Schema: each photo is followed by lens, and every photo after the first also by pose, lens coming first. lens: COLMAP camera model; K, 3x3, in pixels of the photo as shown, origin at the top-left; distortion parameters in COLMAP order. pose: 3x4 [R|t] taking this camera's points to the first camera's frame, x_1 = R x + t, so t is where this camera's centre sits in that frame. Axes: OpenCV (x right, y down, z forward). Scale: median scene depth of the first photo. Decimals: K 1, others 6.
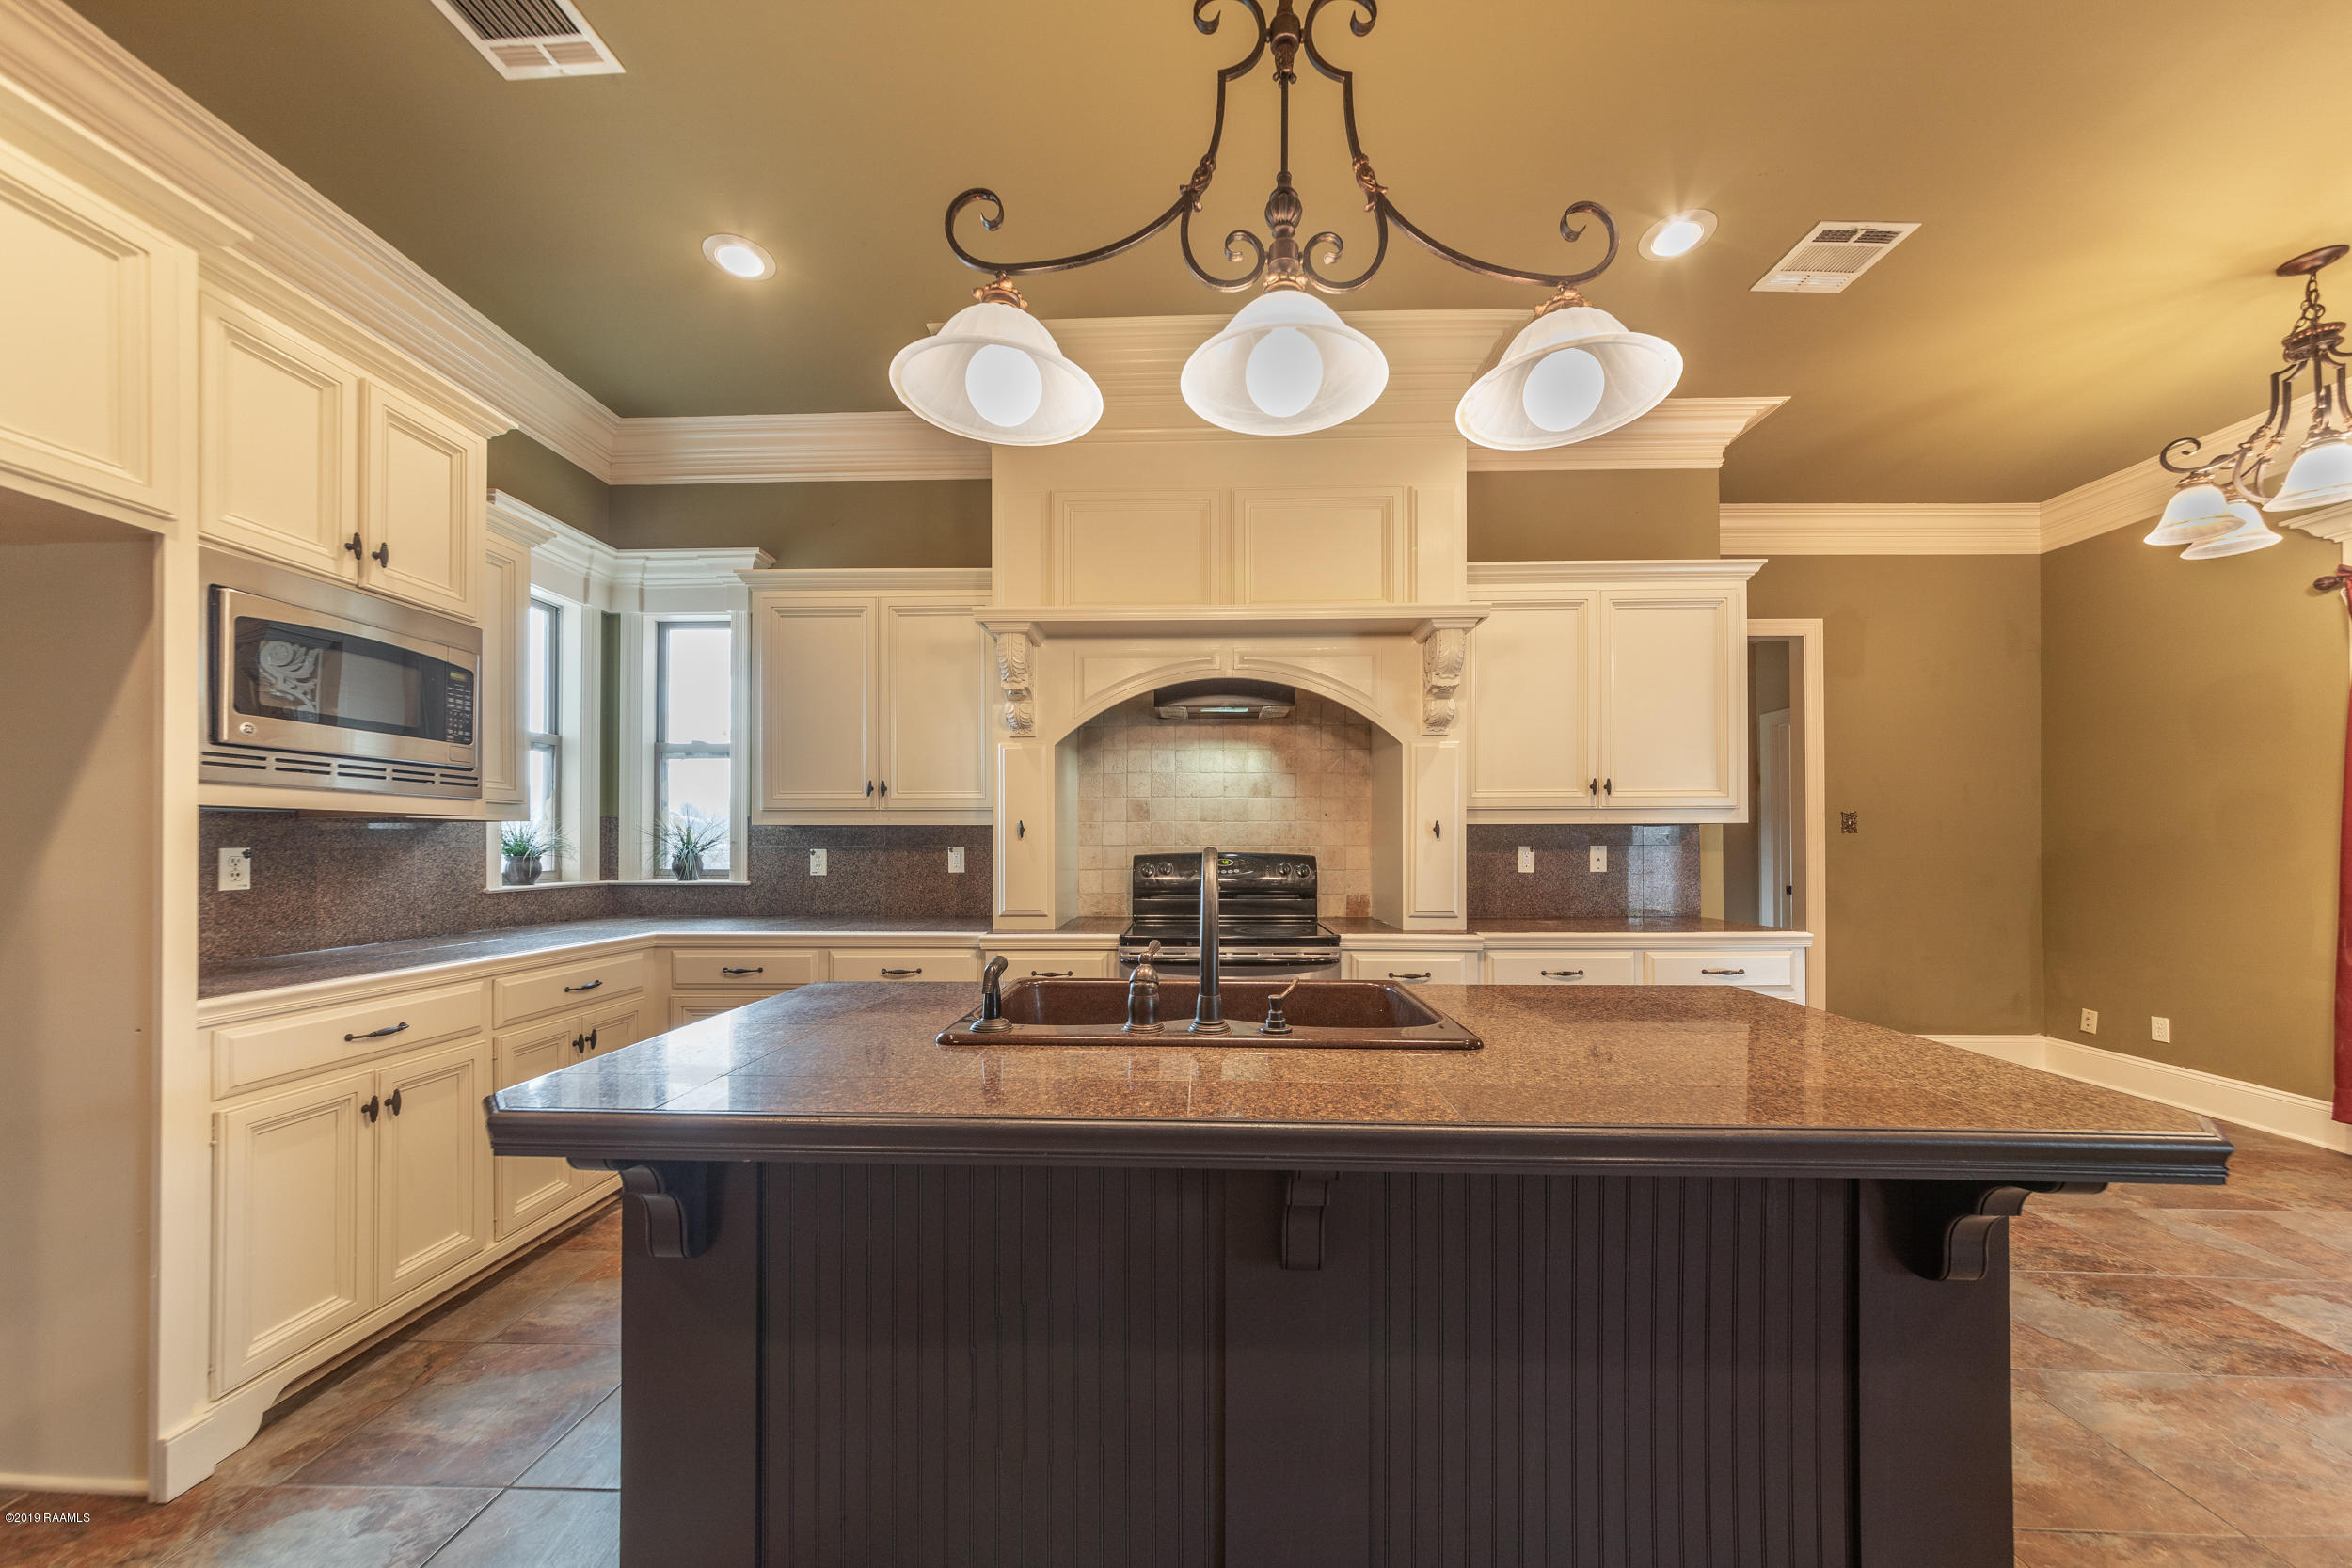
lens RADIAL K [[825.5, 0, 1173.2], [0, 825.5, 836.9], [0, 0, 1]] dist [-0.002434, -0.000228]
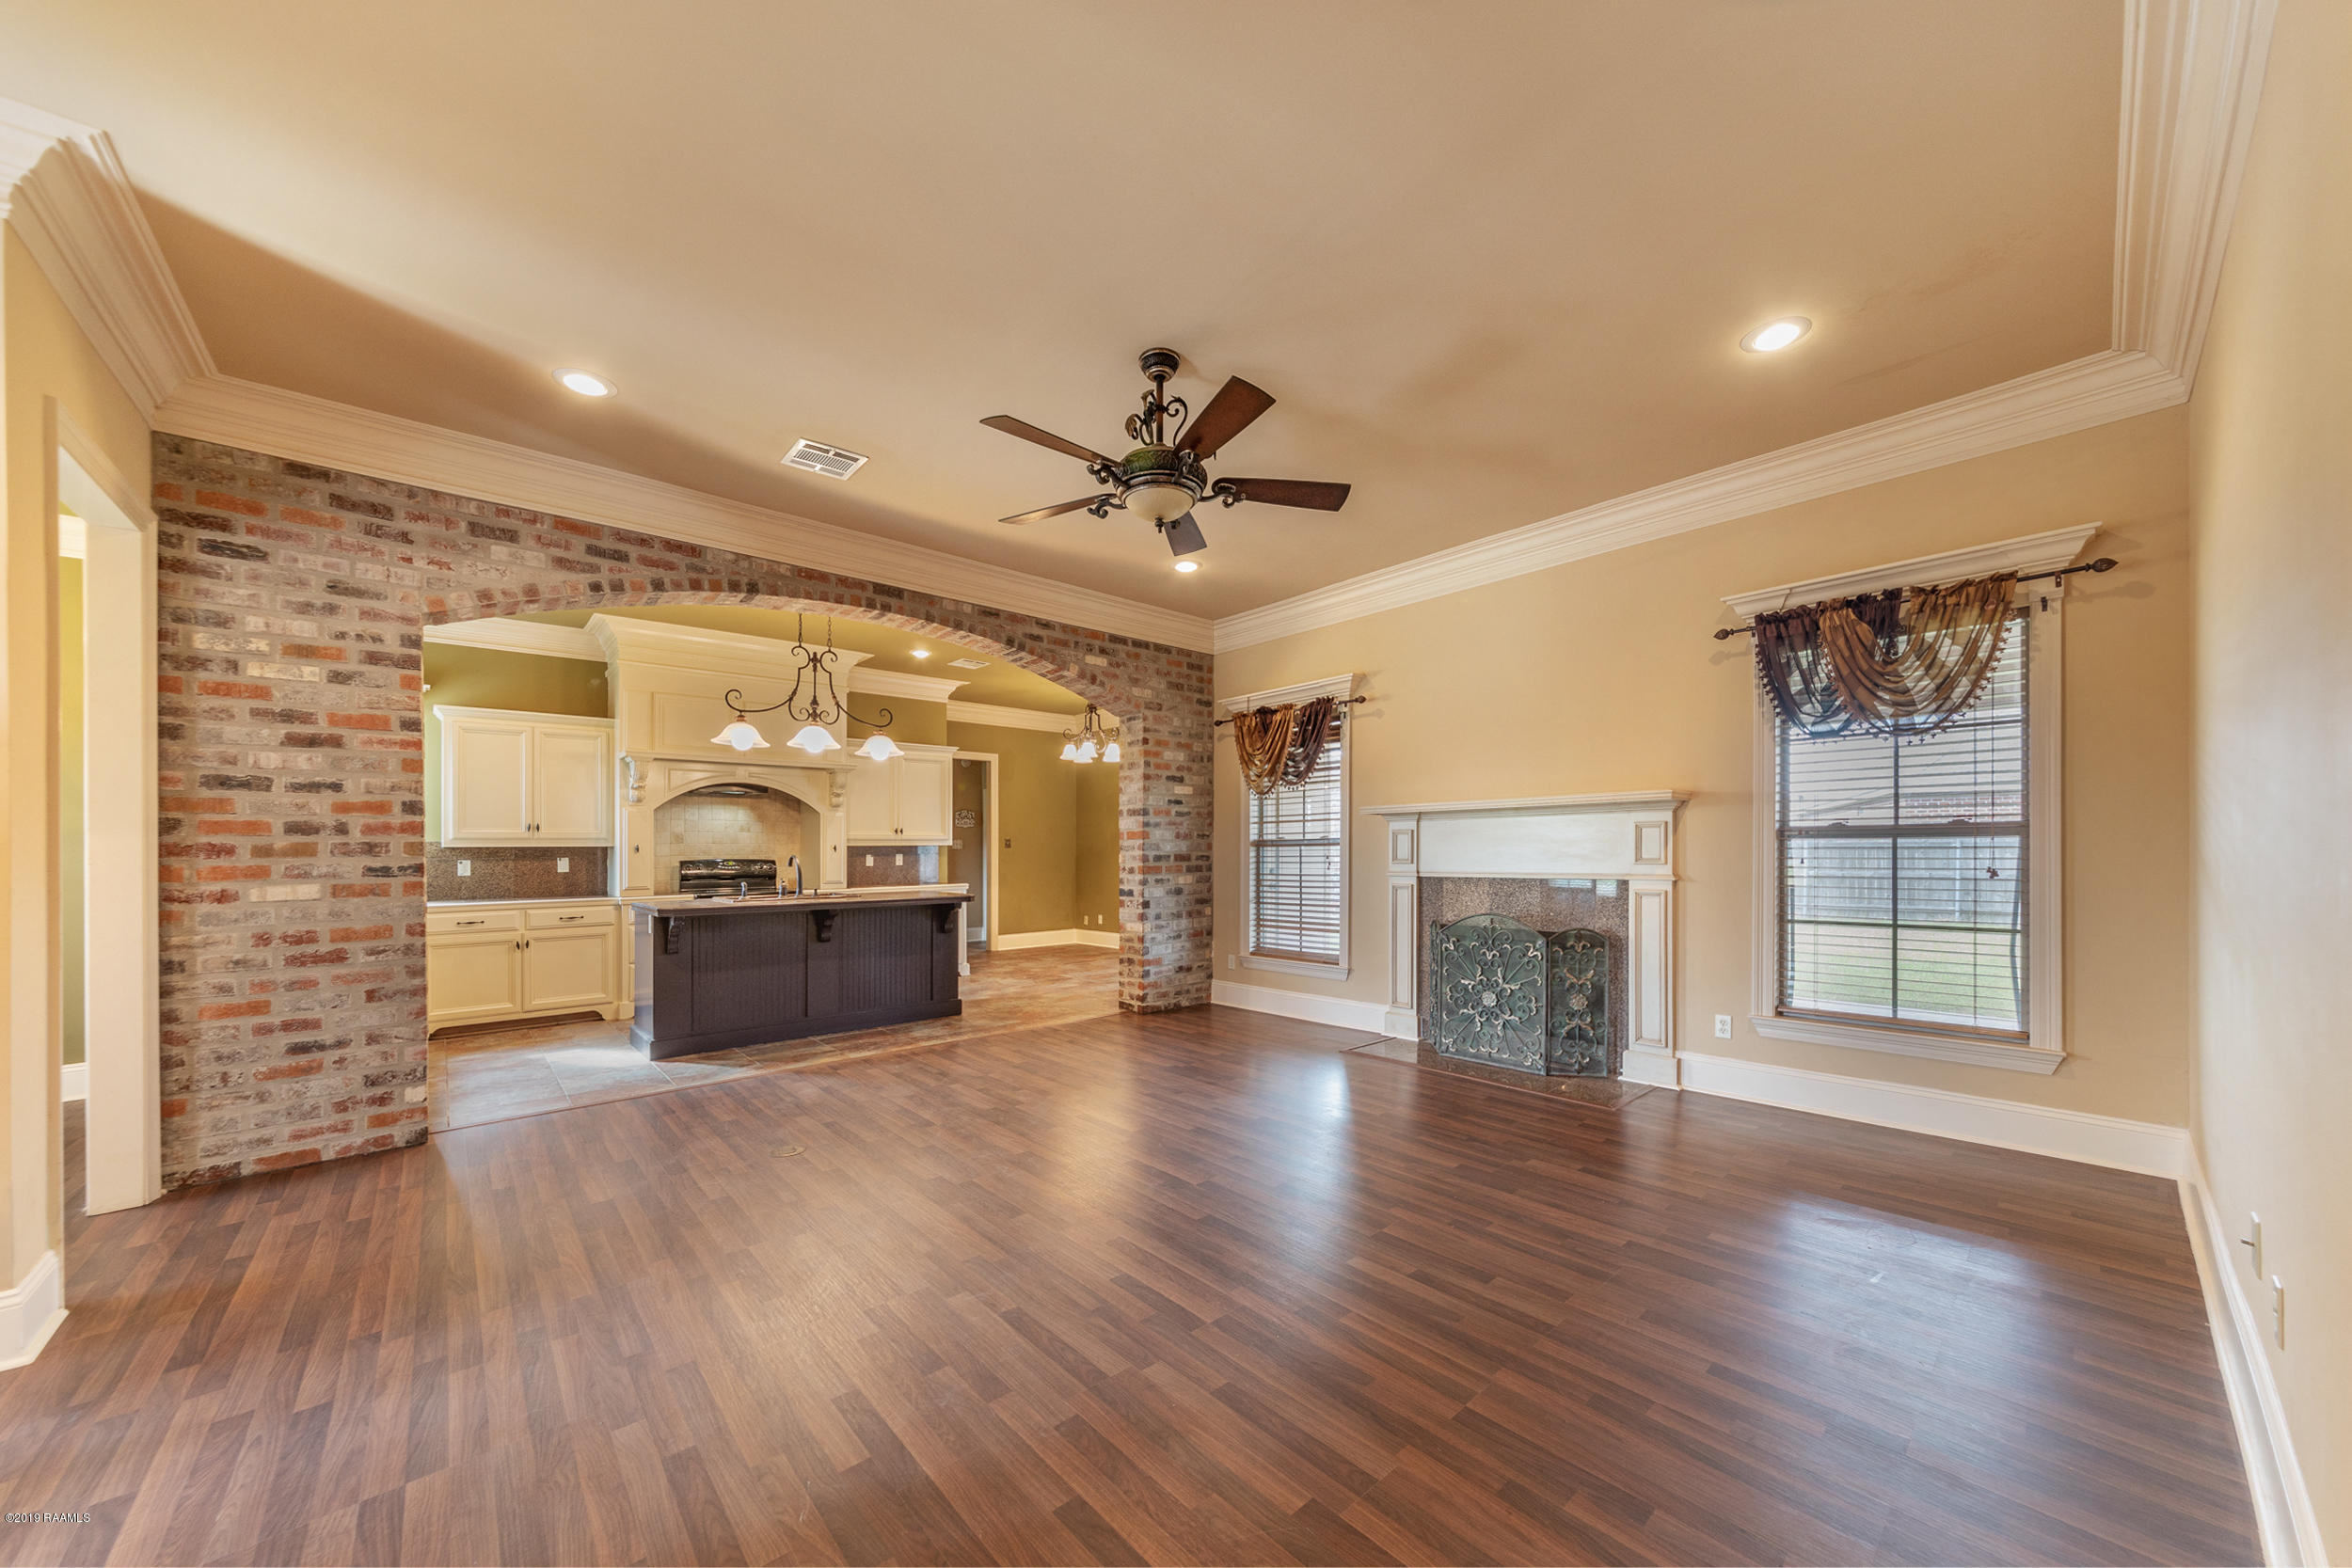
lens RADIAL K [[825.5, 0, 1196.2], [0, 825.5, 846.8], [0, 0, 1]] dist [-0.002434, -0.000228]
pose [[0.706112, -0.001998, 0.708098, -0.602756], [-0.001298, 0.999991, 0.004116, -0.023261], [-0.708099, -0.003826, 0.706103, -1.370498]]
